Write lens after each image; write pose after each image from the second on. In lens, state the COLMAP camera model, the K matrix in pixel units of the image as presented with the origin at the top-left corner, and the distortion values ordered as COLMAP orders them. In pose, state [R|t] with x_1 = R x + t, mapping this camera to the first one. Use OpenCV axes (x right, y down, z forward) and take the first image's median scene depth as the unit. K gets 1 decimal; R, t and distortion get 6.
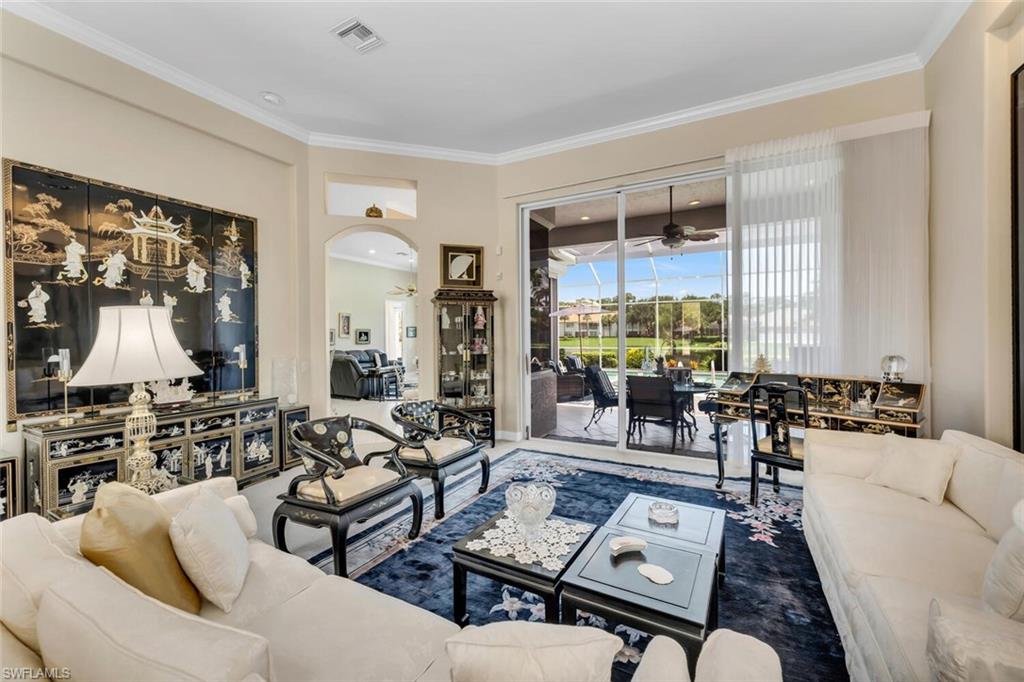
lens RADIAL K [[412.5, 0, 505.3], [0, 412.5, 338.2], [0, 0, 1]] dist [0.001359, 0.000148]
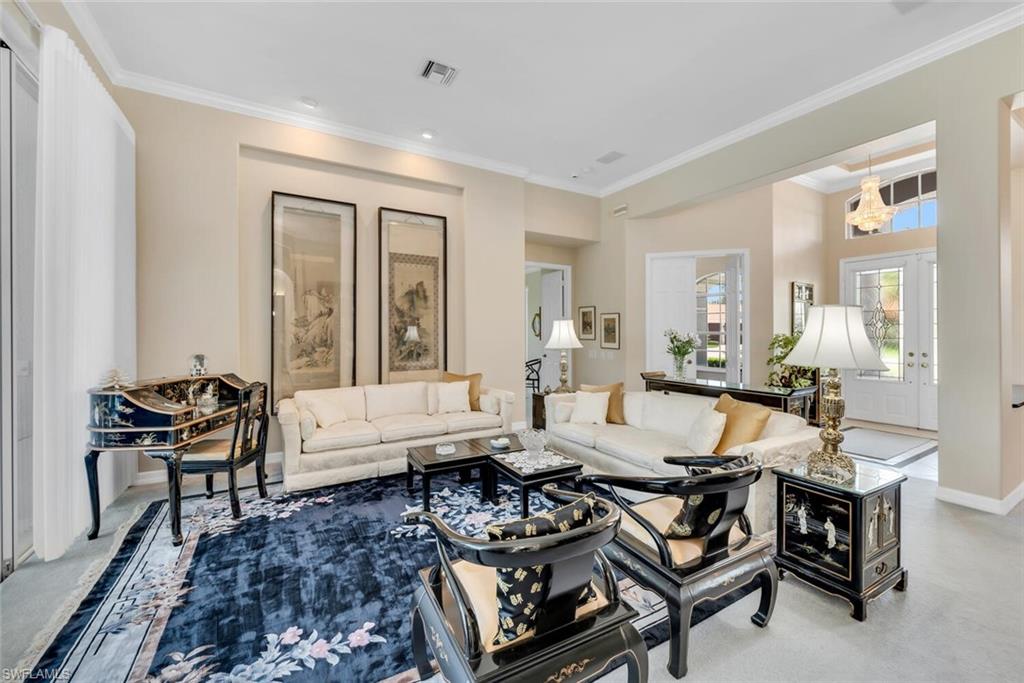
lens RADIAL K [[412.5, 0, 513.4], [0, 412.5, 336.0], [0, 0, 1]] dist [0.001359, 0.000148]
pose [[-0.864231, 0.006684, 0.503050, -0.371873], [0.013698, 0.999854, 0.010246, -0.007164], [-0.502908, 0.015746, -0.864197, 1.343528]]
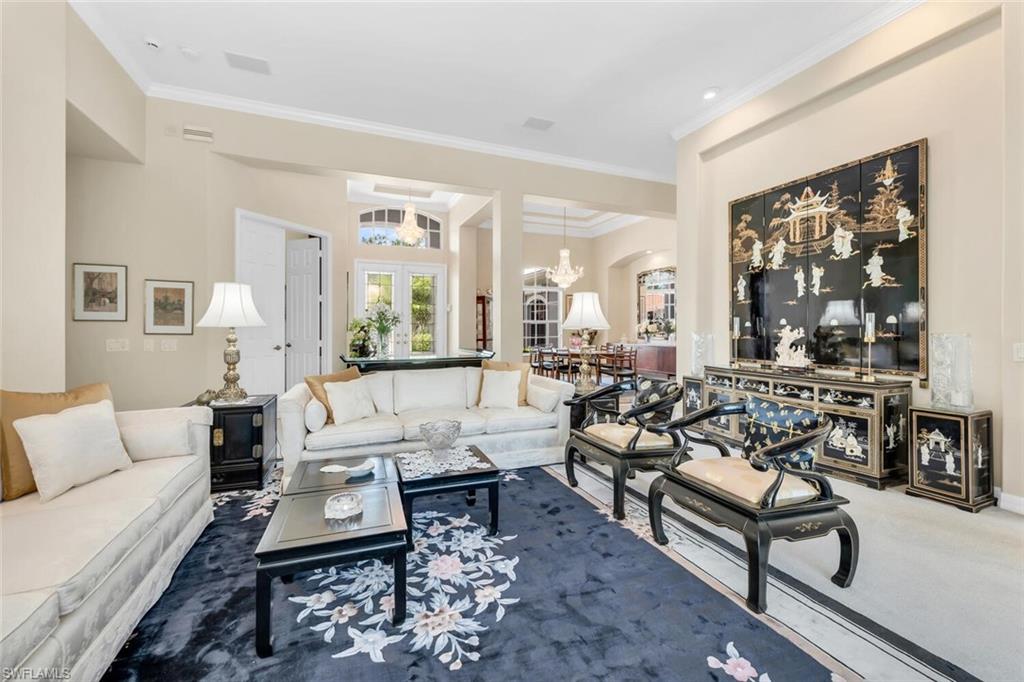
lens RADIAL K [[412.5, 0, 515.1], [0, 412.5, 325.5], [0, 0, 1]] dist [0.001359, 0.000148]
pose [[-0.616759, 0.002599, -0.787148, 0.495581], [-0.000451, 0.999993, 0.003656, 0.042205], [0.787152, 0.002610, -0.616754, 1.076461]]
